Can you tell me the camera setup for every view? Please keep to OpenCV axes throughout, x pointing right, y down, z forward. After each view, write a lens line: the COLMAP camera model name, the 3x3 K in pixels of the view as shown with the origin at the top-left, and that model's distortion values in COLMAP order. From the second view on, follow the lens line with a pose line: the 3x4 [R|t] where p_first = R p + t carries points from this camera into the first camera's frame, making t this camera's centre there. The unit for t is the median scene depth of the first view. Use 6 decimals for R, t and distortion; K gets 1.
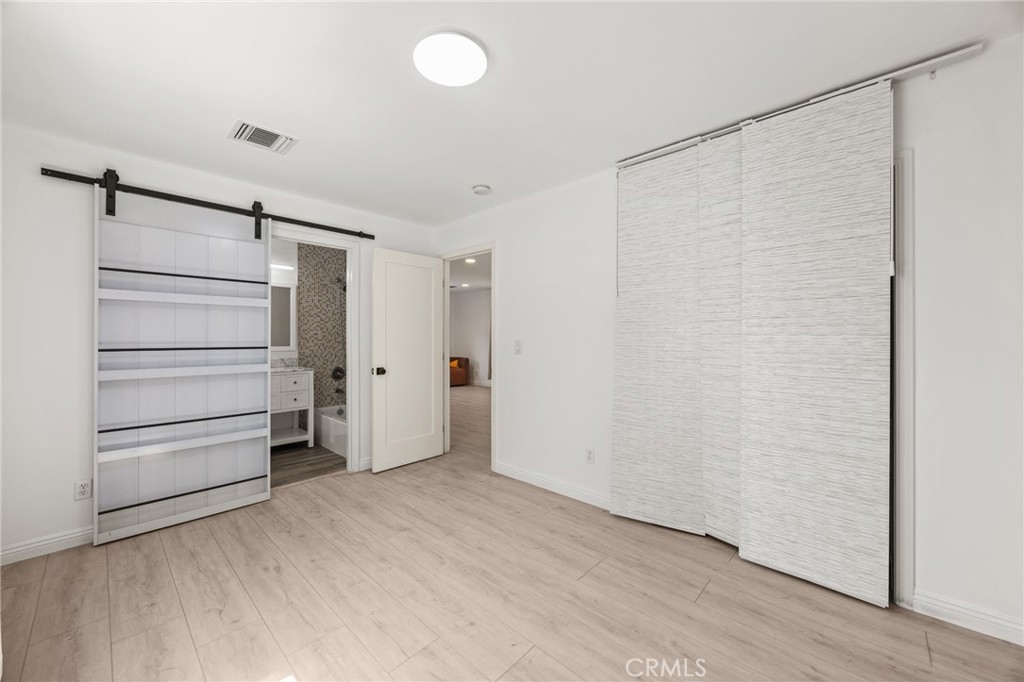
lens RADIAL K [[384.1, 0, 513.3], [0, 384.1, 339.4], [0, 0, 1]] dist [-0.002073, -0.000188]
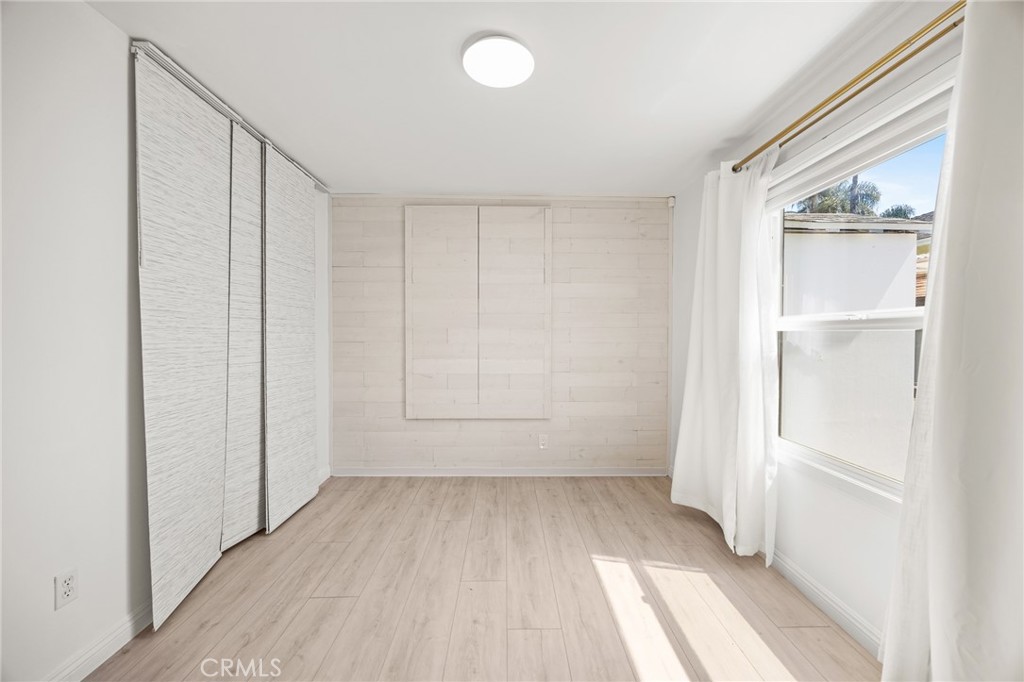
lens RADIAL K [[382.0, 0, 517.8], [0, 382.0, 342.5], [0, 0, 1]] dist [-0.007698, 0.000005]
pose [[-0.703342, -0.010305, 0.710777, -0.548293], [0.004176, 0.999818, 0.018628, -0.001766], [-0.710839, 0.016070, -0.703171, 0.997597]]
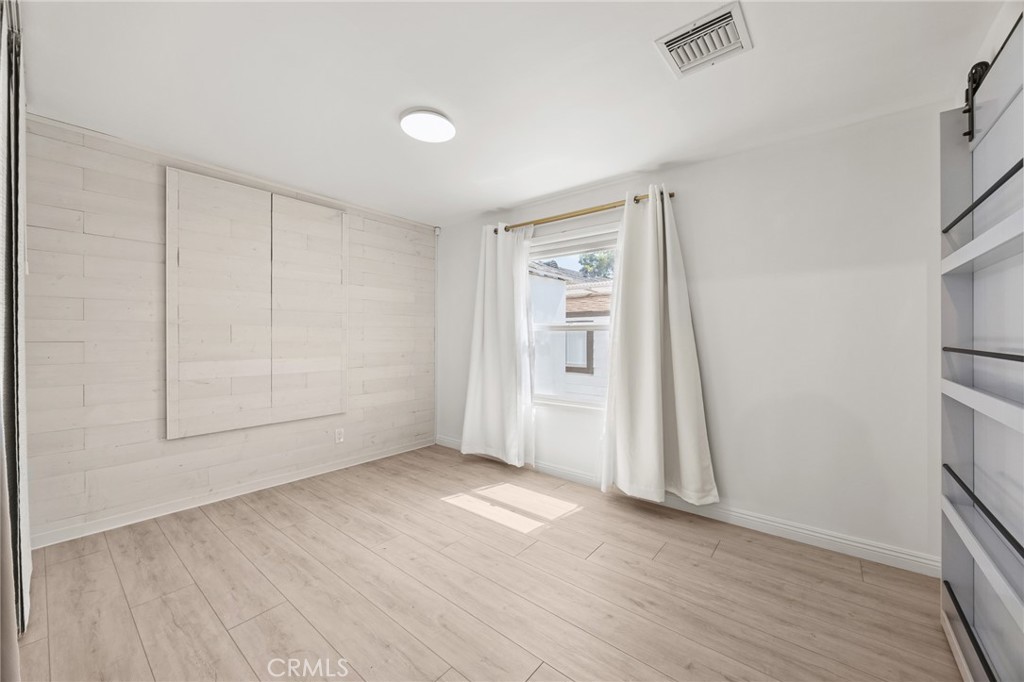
lens RADIAL K [[384.1, 0, 513.3], [0, 384.1, 339.4], [0, 0, 1]] dist [-0.002073, -0.000188]
pose [[-0.997726, 0.003148, -0.067323, -0.220726], [0.002344, 0.999925, 0.012009, 0.004474], [0.067356, 0.011824, -0.997659, 1.409125]]
